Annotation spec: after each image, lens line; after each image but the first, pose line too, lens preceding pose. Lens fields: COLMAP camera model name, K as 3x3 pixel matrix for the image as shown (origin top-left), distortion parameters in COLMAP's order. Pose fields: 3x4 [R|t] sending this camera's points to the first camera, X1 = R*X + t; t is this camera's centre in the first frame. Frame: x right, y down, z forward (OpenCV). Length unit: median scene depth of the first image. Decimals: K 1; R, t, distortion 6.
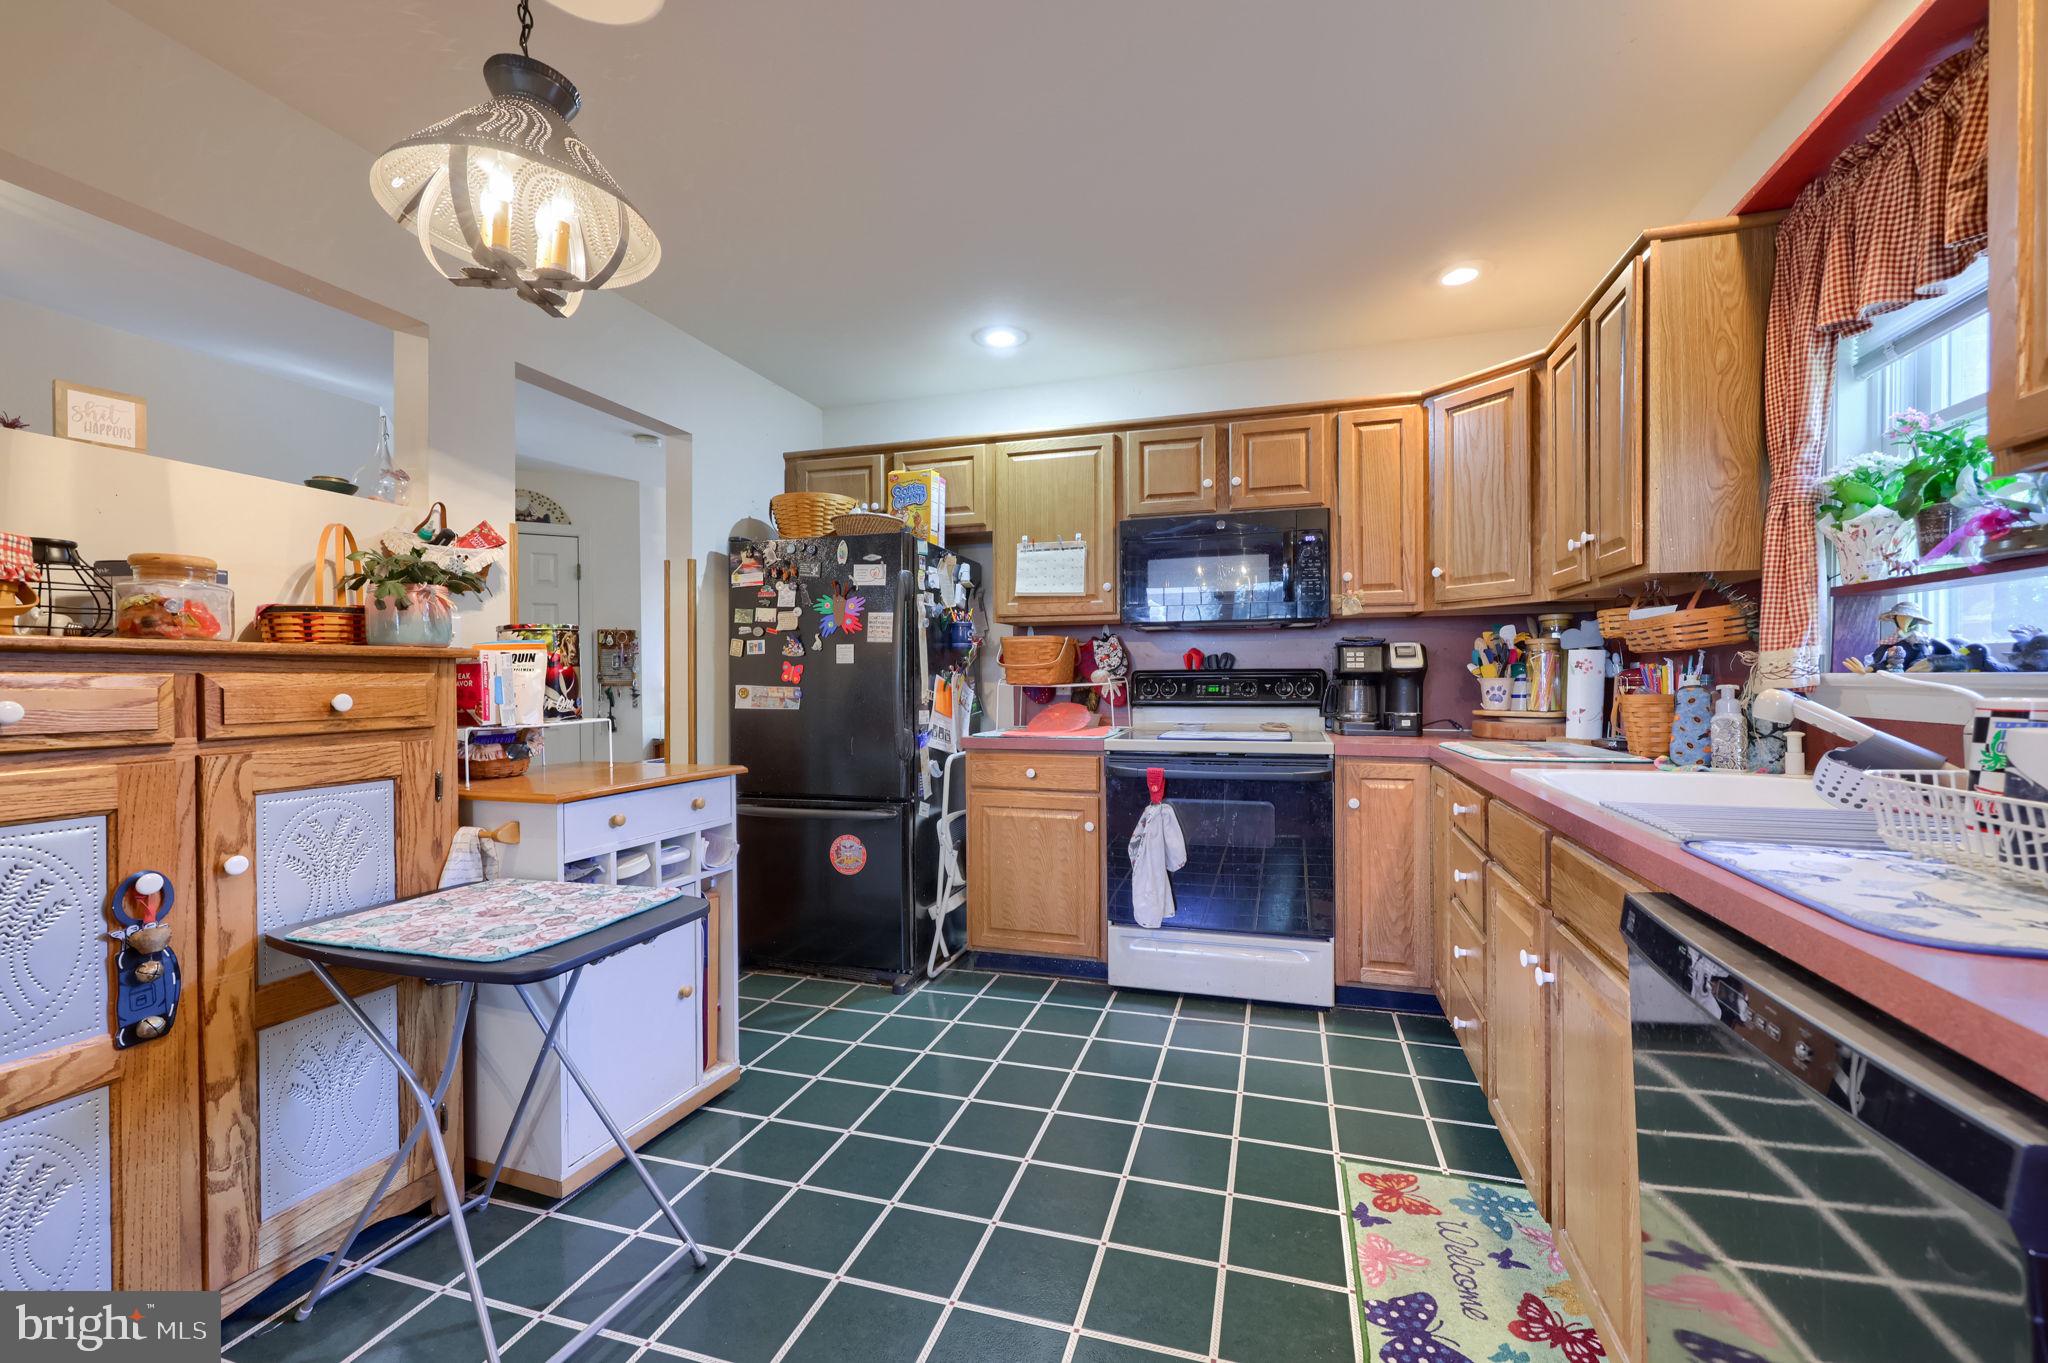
lens RADIAL K [[856.9, 0, 1035.3], [0, 856.9, 681.5], [0, 0, 1]] dist [0.000335, 0.000350]
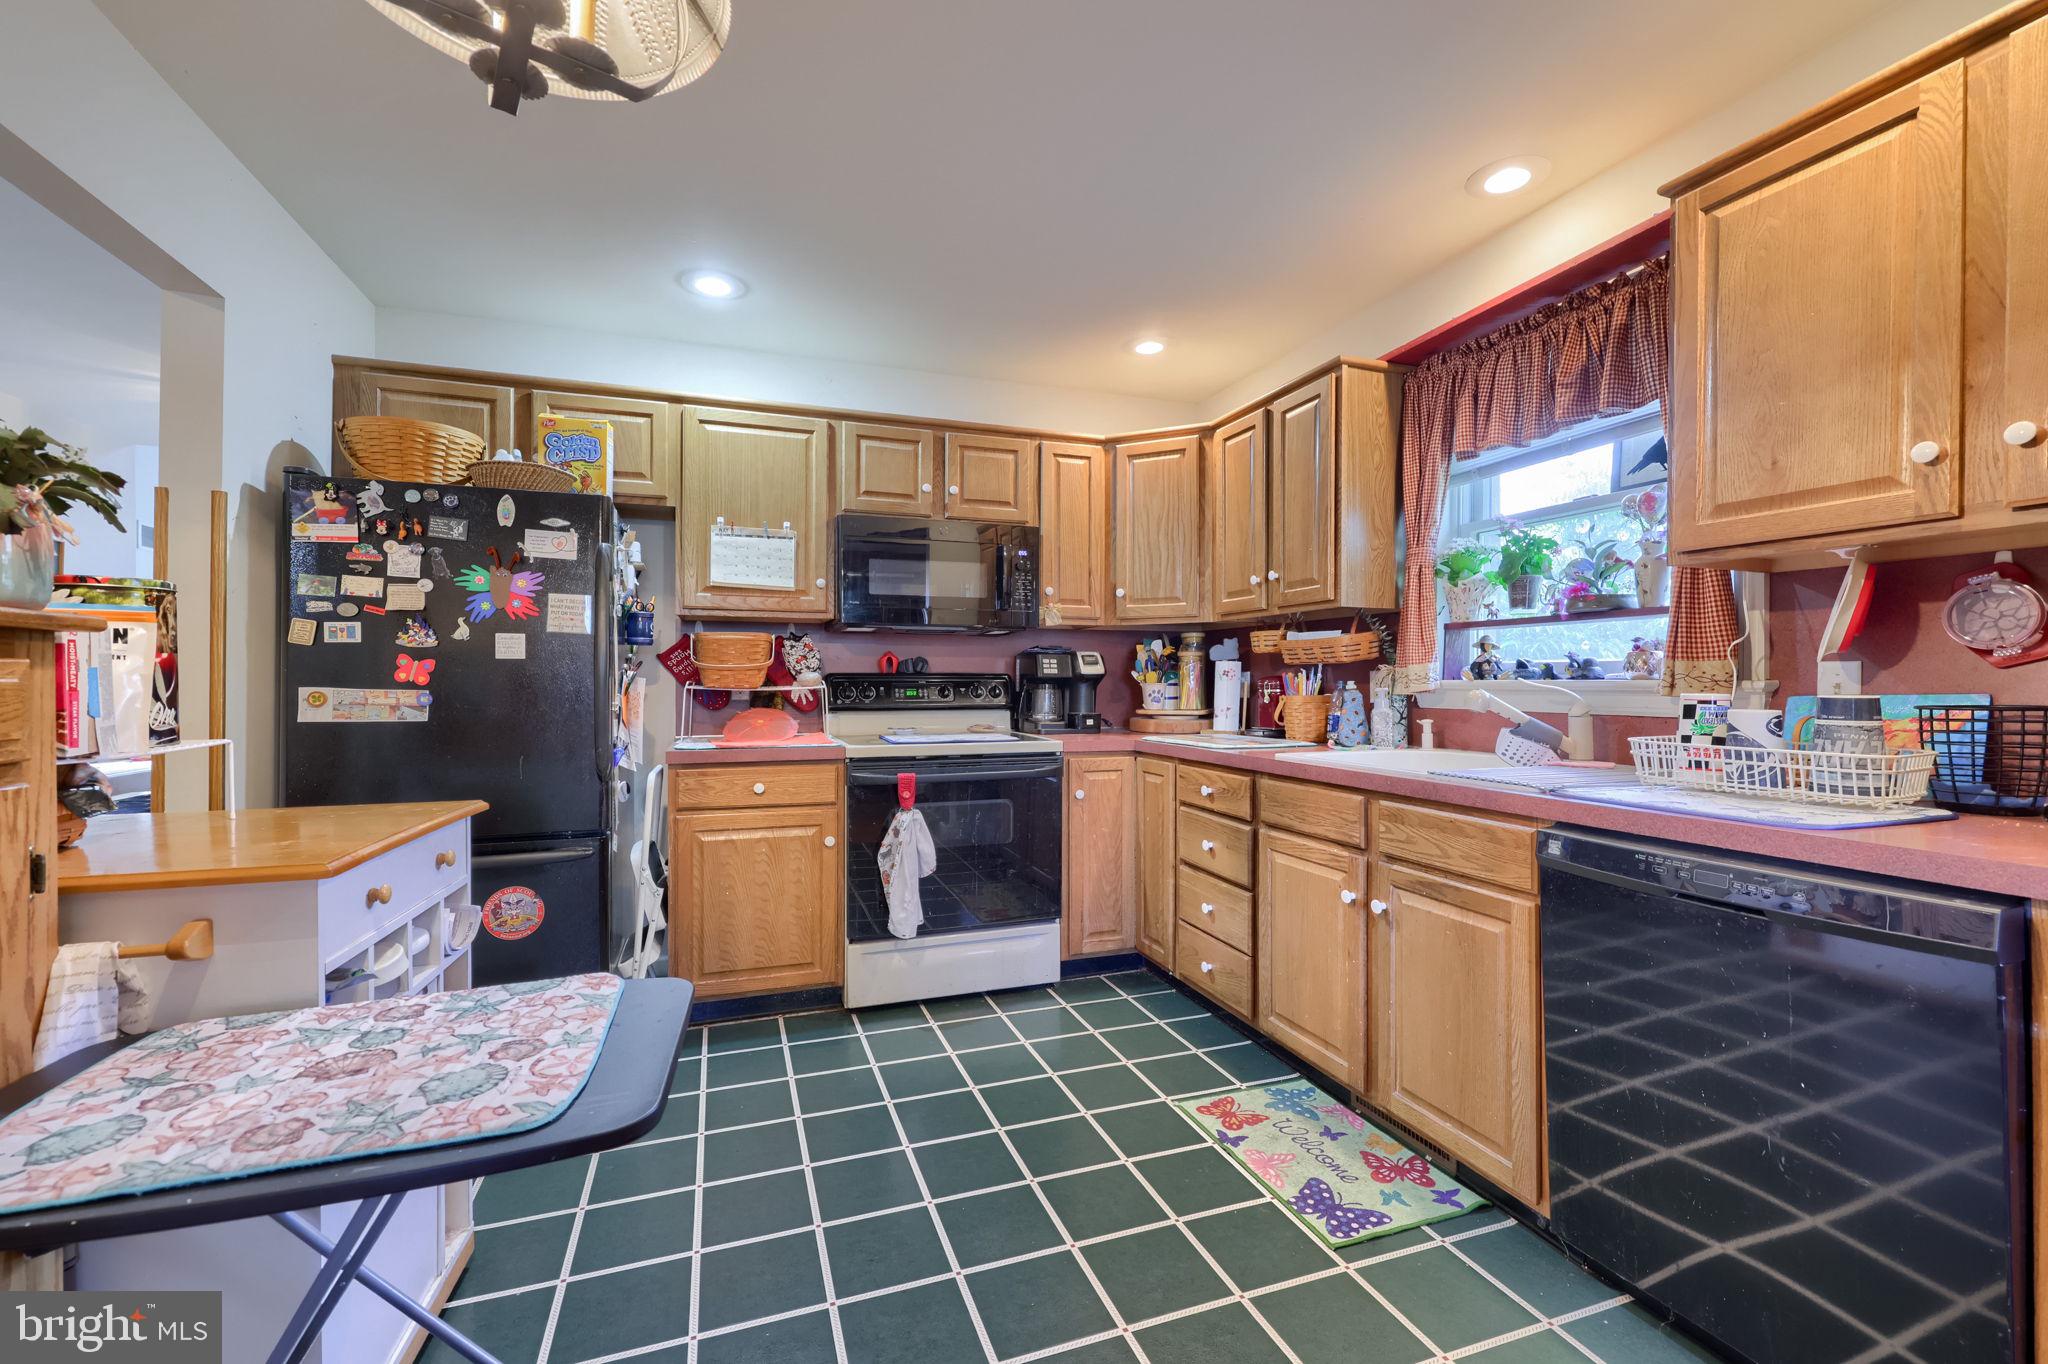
lens RADIAL K [[856.9, 0, 1035.3], [0, 856.9, 682.0], [0, 0, 1]] dist [0.000335, 0.000350]
pose [[0.800665, 0.006853, 0.599073, -0.315425], [-0.002609, 0.999965, -0.007952, 0.004195], [-0.599107, 0.004804, 0.800655, 0.126450]]
